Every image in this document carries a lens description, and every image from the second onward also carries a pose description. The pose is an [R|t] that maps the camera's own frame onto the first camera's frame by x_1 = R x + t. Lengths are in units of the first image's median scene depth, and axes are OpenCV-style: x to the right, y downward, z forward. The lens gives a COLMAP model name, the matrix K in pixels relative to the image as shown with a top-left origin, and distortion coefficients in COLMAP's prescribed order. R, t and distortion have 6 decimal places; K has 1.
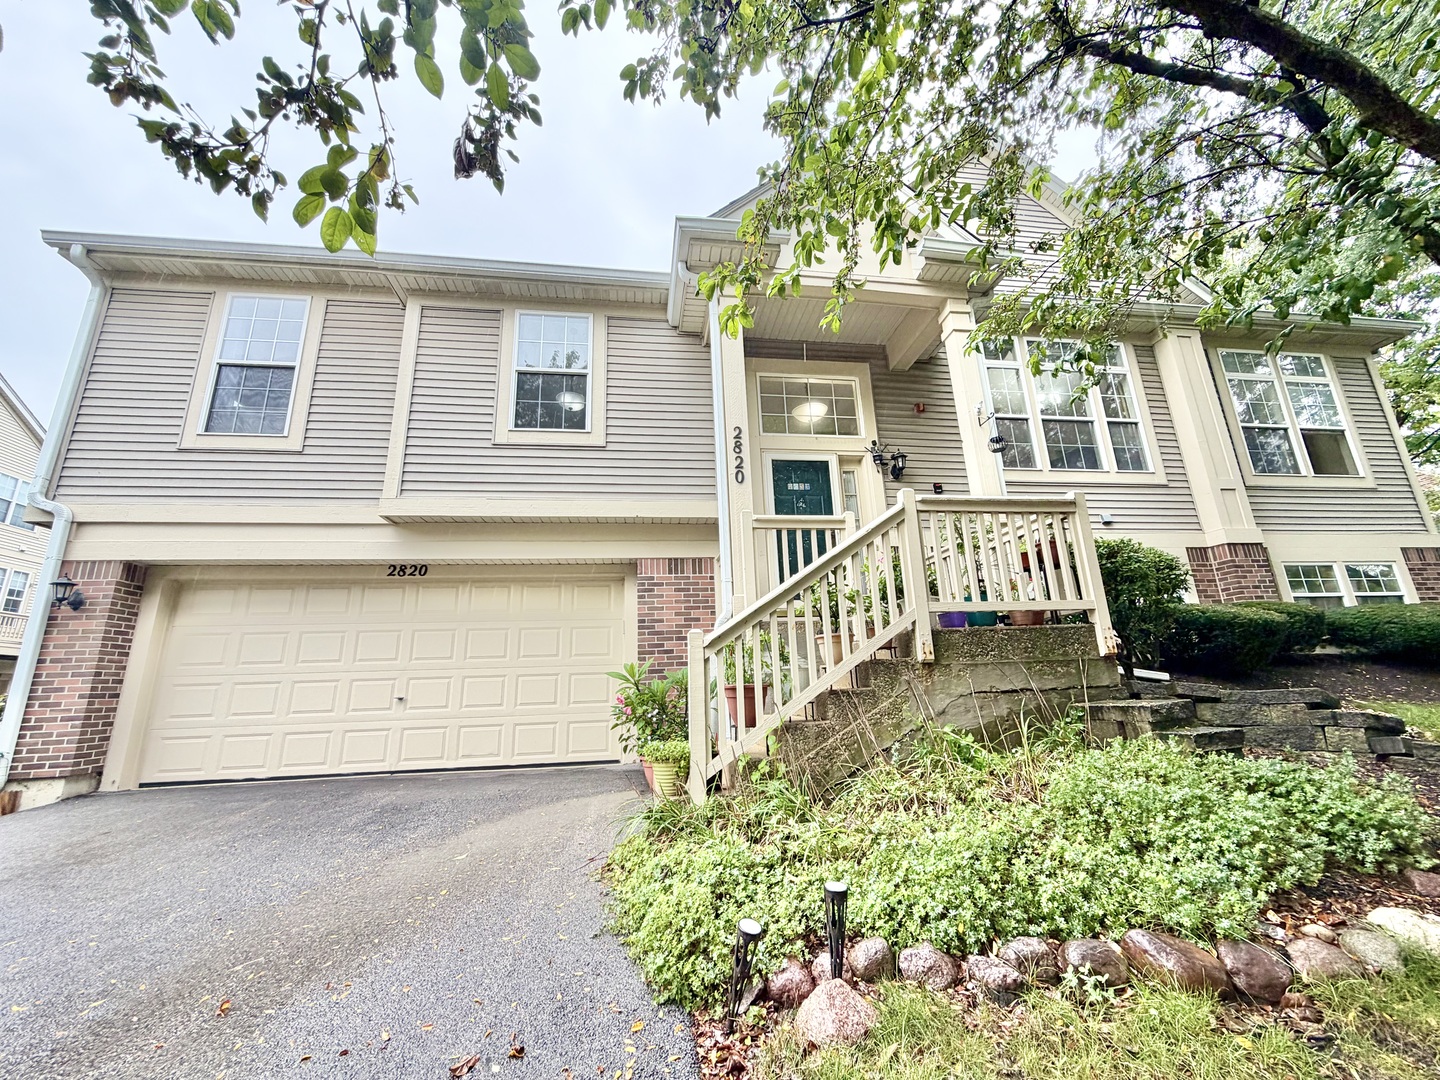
lens RADIAL K [[579.7, 0, 720.2], [0, 579.7, 538.5], [0, 0, 1]] dist [0.000898, -0.000569]
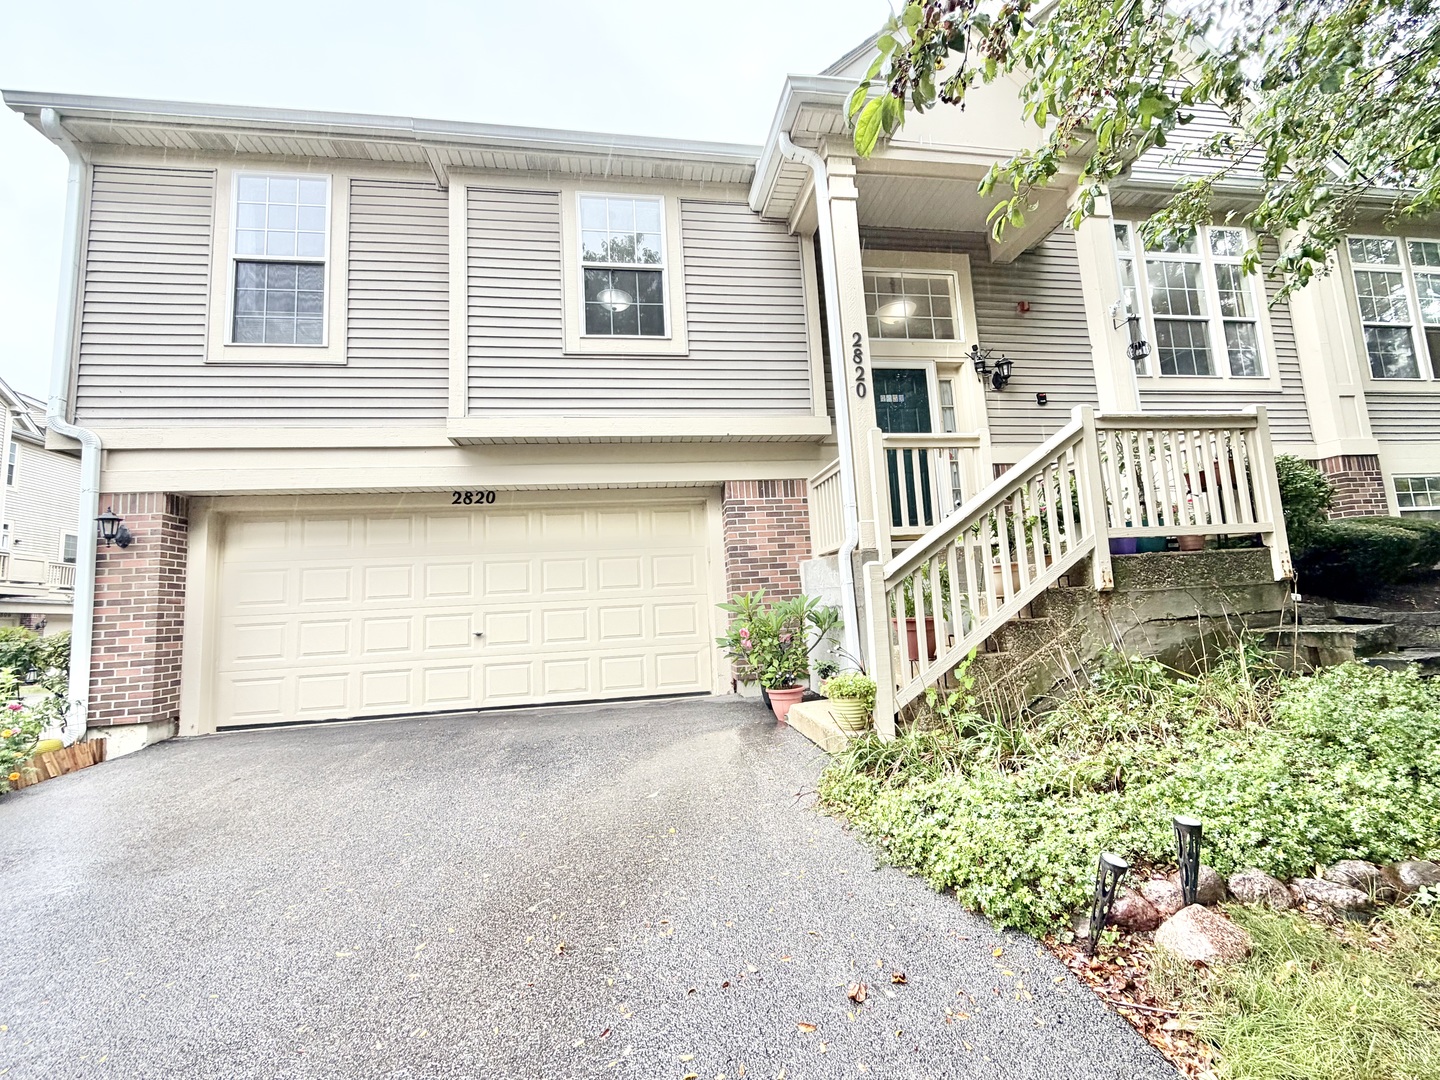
lens RADIAL K [[629.6, 0, 724.9], [0, 629.6, 540.4], [0, 0, 1]] dist [-0.000541, -0.000112]
pose [[0.999545, -0.015922, 0.025624, -0.178336], [0.012144, 0.989883, 0.141364, -0.013785], [-0.027616, -0.140988, 0.989626, 0.001570]]
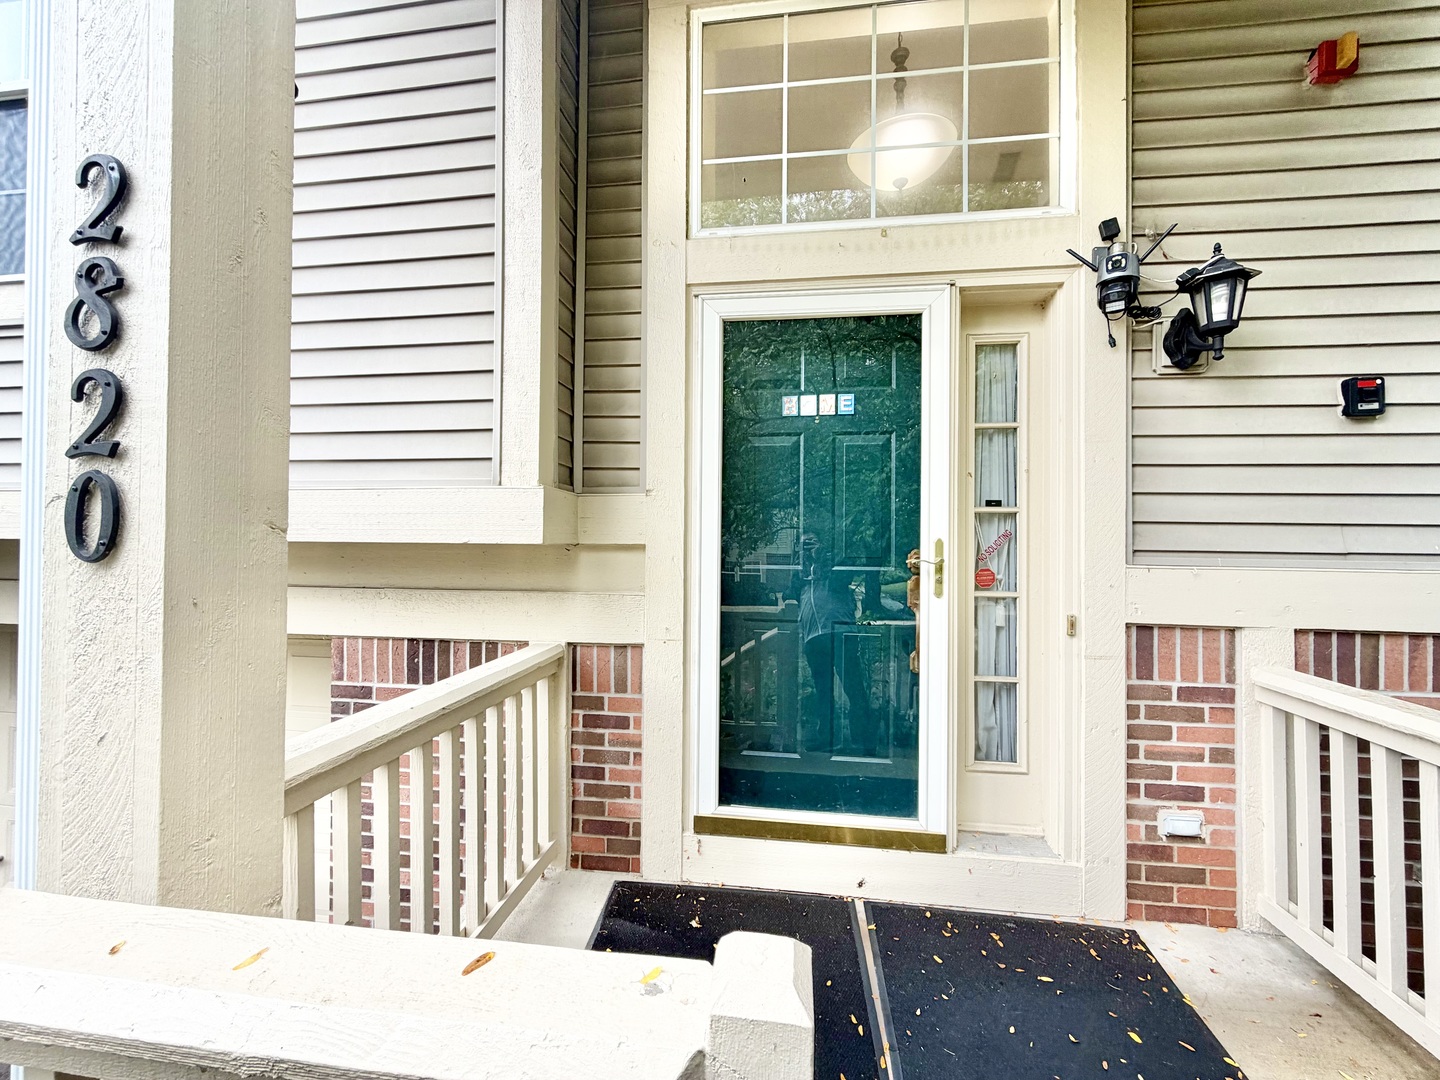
lens RADIAL K [[579.7, 0, 718.0], [0, 579.7, 540.1], [0, 0, 1]] dist [0.000898, -0.000569]
pose [[0.961275, 0.043383, -0.272156, 0.198747], [0.029177, 0.965961, 0.257036, -0.116760], [0.274043, -0.255023, 0.927288, 0.774728]]
